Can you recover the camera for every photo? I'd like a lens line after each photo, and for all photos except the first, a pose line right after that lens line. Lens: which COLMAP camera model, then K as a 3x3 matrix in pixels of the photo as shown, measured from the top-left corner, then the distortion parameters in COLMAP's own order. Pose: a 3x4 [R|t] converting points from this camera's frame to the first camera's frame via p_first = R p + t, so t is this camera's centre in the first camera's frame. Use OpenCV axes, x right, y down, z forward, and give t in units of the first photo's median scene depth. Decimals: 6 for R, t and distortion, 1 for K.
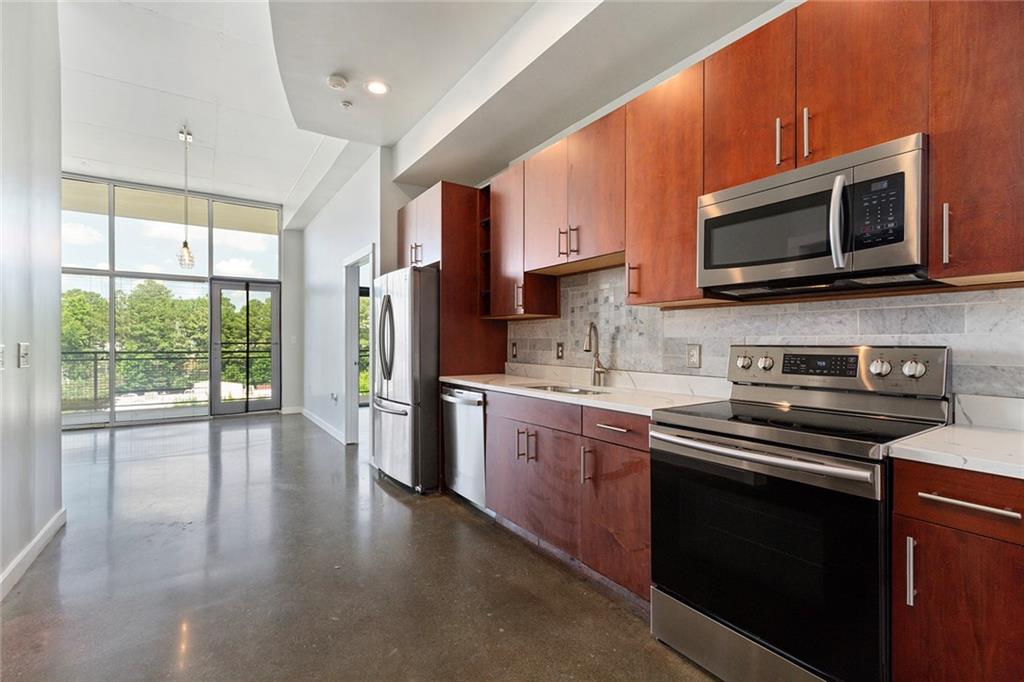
lens RADIAL K [[463.1, 0, 515.1], [0, 463.1, 341.4], [0, 0, 1]] dist [0.008588, -0.001617]
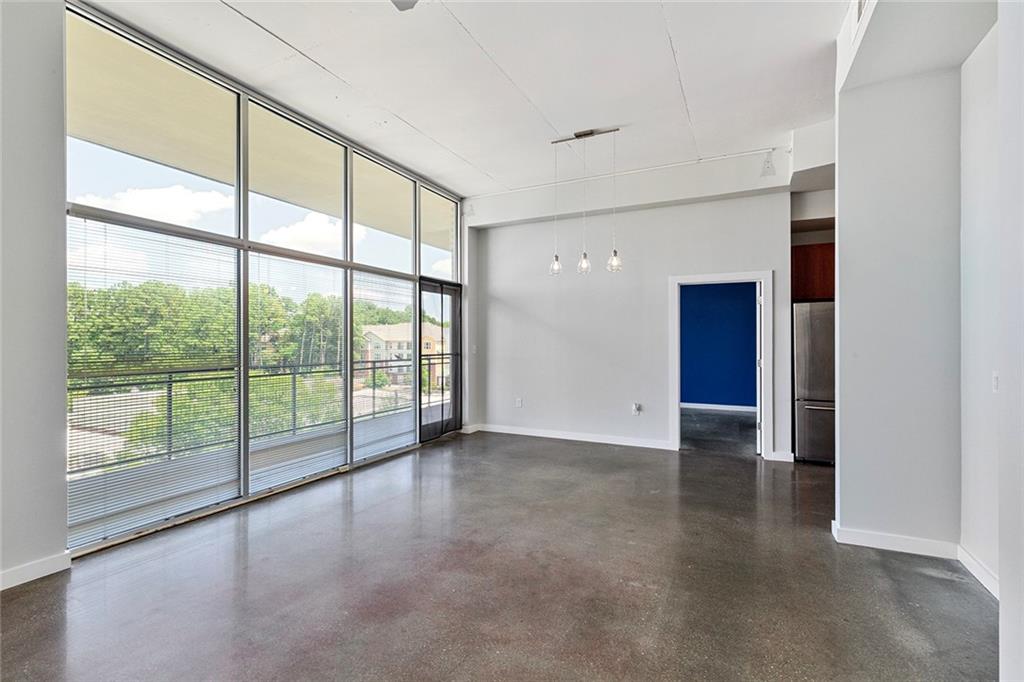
lens RADIAL K [[463.1, 0, 508.5], [0, 463.1, 339.2], [0, 0, 1]] dist [0.008588, -0.001617]
pose [[0.869179, 0.001930, 0.494493, -1.831499], [0.000782, 0.999986, -0.005277, -0.041305], [-0.494496, 0.004973, 0.869165, 0.393325]]
